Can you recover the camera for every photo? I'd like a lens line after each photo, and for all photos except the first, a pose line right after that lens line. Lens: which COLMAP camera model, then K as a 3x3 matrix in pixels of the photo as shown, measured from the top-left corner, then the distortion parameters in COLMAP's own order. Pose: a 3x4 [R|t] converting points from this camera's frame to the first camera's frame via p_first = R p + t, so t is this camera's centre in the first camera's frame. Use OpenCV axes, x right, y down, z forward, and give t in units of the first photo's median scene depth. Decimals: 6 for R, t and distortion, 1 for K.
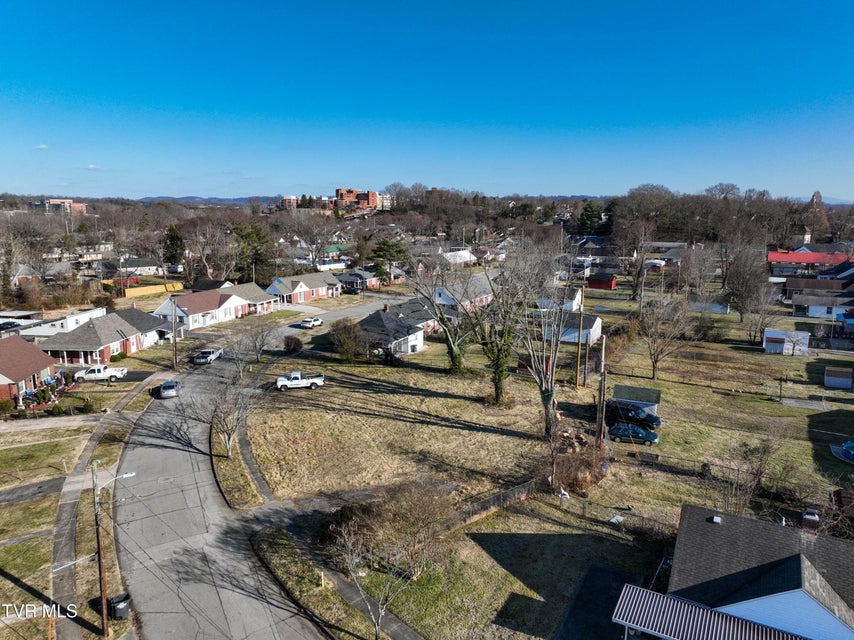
lens RADIAL K [[599.6, 0, 430.5], [0, 599.6, 321.6], [0, 0, 1]] dist [0.000161, 0.015867]
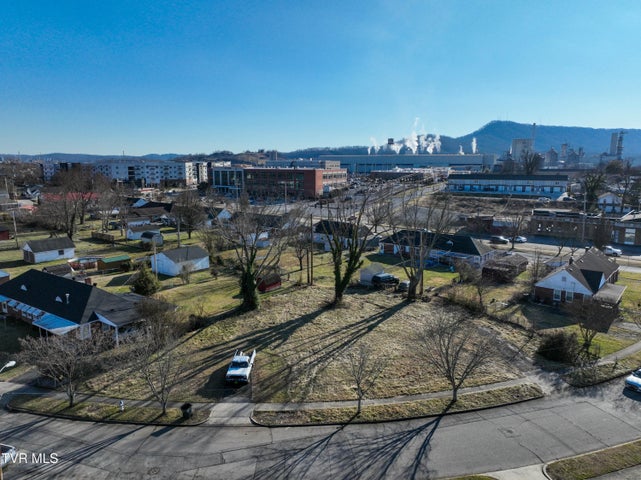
lens RADIAL K [[450.0, 0, 323.0], [0, 450.0, 239.4], [0, 0, 1]] dist [0.000161, 0.015867]
pose [[0.170188, -0.163995, 0.971669, -0.727871], [0.182256, 0.974281, 0.132514, -0.125878], [-0.968411, 0.154540, 0.195700, 0.690166]]
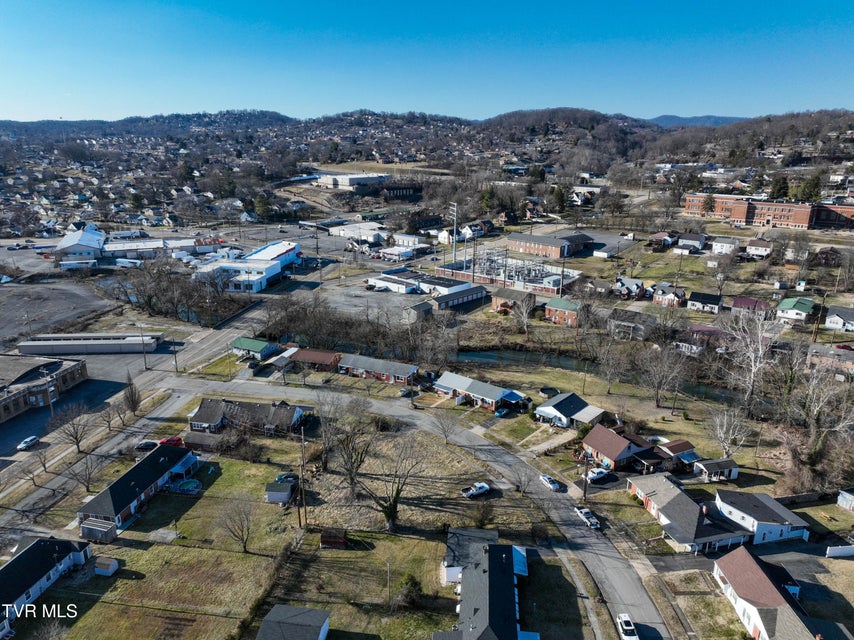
lens RADIAL K [[599.6, 0, 430.2], [0, 599.6, 321.2], [0, 0, 1]] dist [0.000161, 0.015867]
pose [[-0.940836, 0.090308, -0.326607, 0.369111], [-0.072743, 0.887539, 0.454954, -0.977054], [0.330962, 0.451796, -0.828459, 1.968341]]
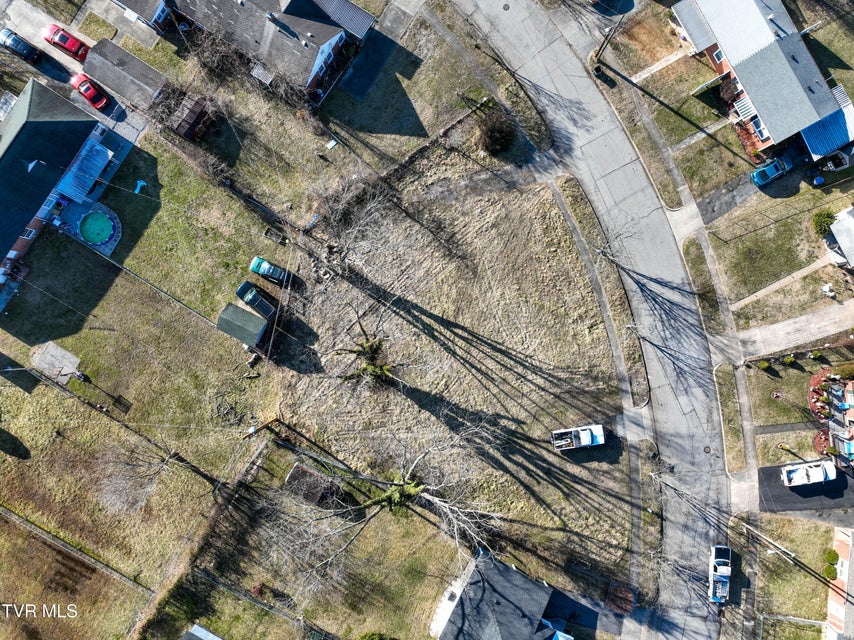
lens RADIAL K [[599.6, 0, 426.6], [0, 599.6, 321.7], [0, 0, 1]] dist [0.000161, 0.015867]
pose [[-0.998711, -0.040471, -0.030644, 0.046367], [-0.023985, -0.155847, 0.987490, -0.714385], [-0.044740, 0.986952, 0.154676, 0.648627]]
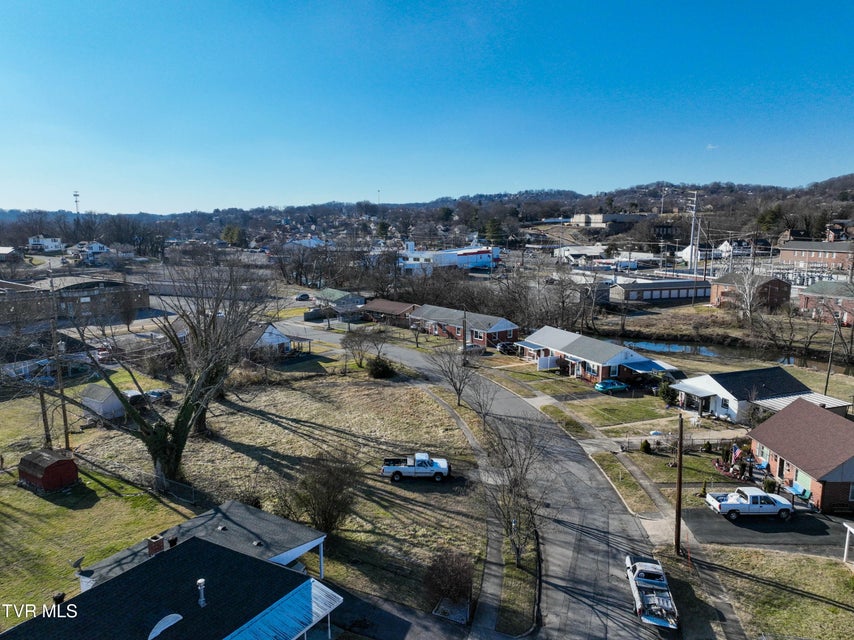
lens RADIAL K [[599.6, 0, 429.1], [0, 599.6, 317.8], [0, 0, 1]] dist [0.000161, 0.015867]
pose [[-0.990389, -0.027345, 0.135578, -0.301115], [0.019940, 0.941788, 0.335615, -0.283352], [-0.136863, 0.335093, -0.932191, 1.491441]]
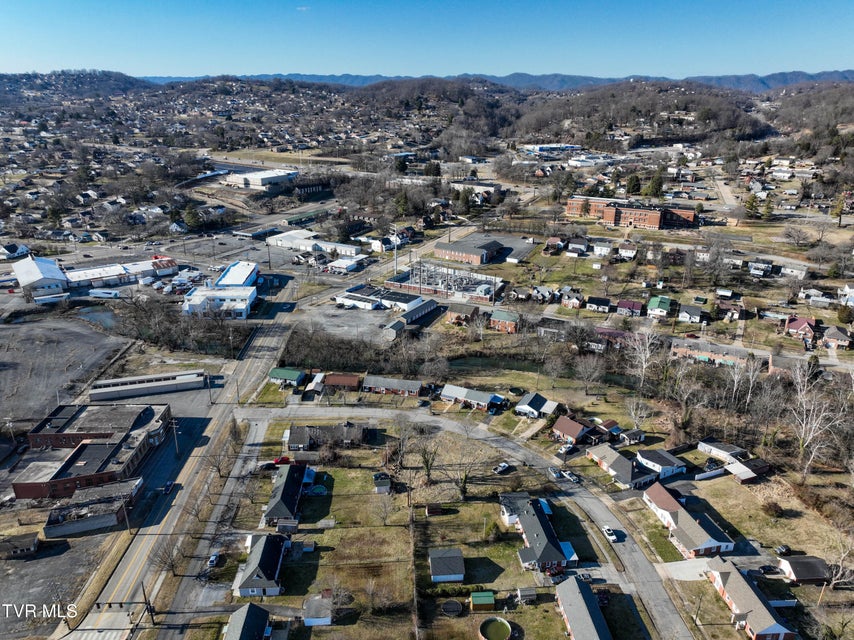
lens RADIAL K [[599.6, 0, 431.6], [0, 599.6, 321.5], [0, 0, 1]] dist [0.000161, 0.015867]
pose [[-0.840103, 0.183903, -0.510300, 1.187724], [-0.113189, 0.860627, 0.496497, -1.620937], [0.530486, 0.474870, -0.702199, 2.229278]]
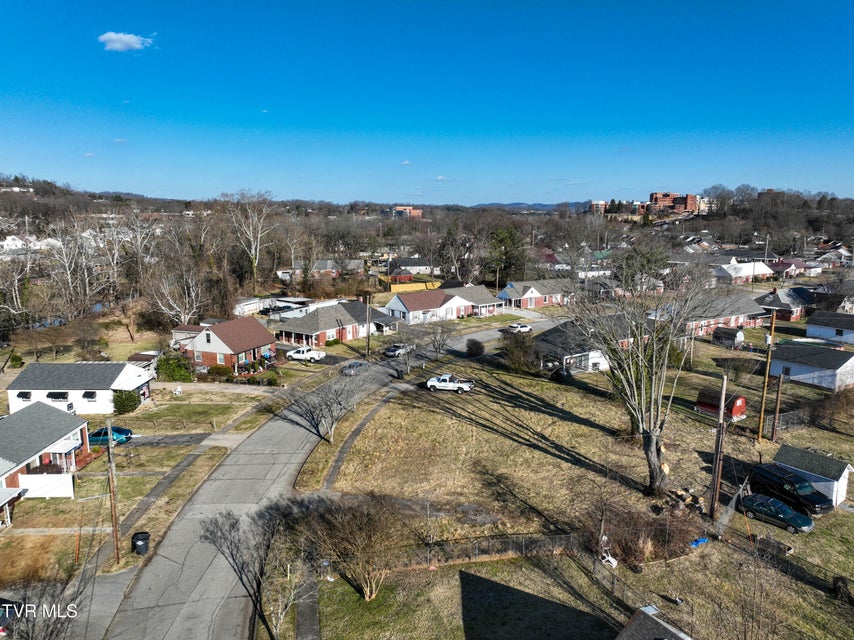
lens RADIAL K [[599.6, 0, 429.8], [0, 599.6, 318.9], [0, 0, 1]] dist [0.000161, 0.015867]
pose [[0.869072, 0.083168, -0.487644, 0.222050], [-0.089317, 0.995946, 0.010679, -0.016787], [0.486555, 0.034274, 0.872977, 0.088289]]
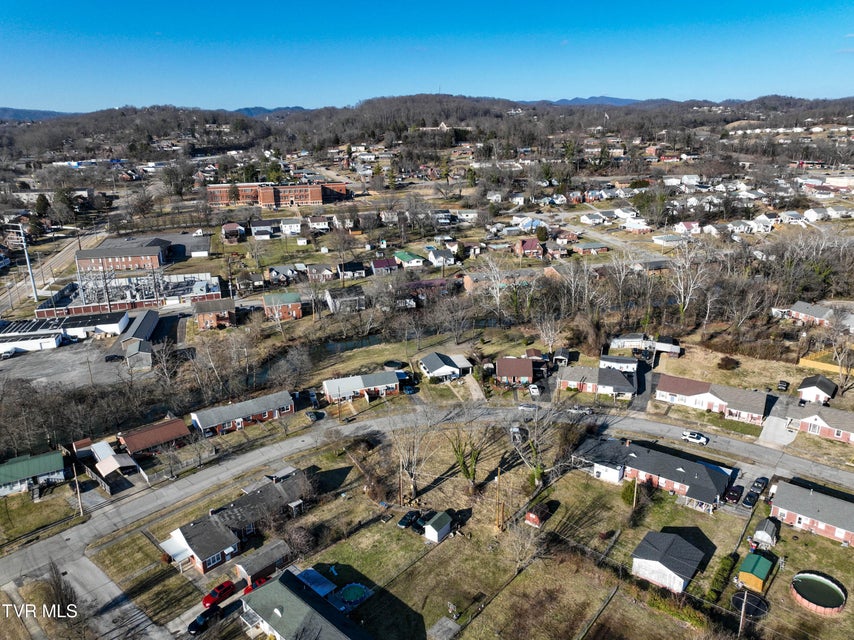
lens RADIAL K [[599.6, 0, 432.1], [0, 599.6, 318.8], [0, 0, 1]] dist [0.000161, 0.015867]
pose [[-0.205648, 0.298068, -0.932129, 1.398026], [-0.166069, 0.928044, 0.333401, -0.774938], [0.964432, 0.223361, -0.141351, 0.867182]]
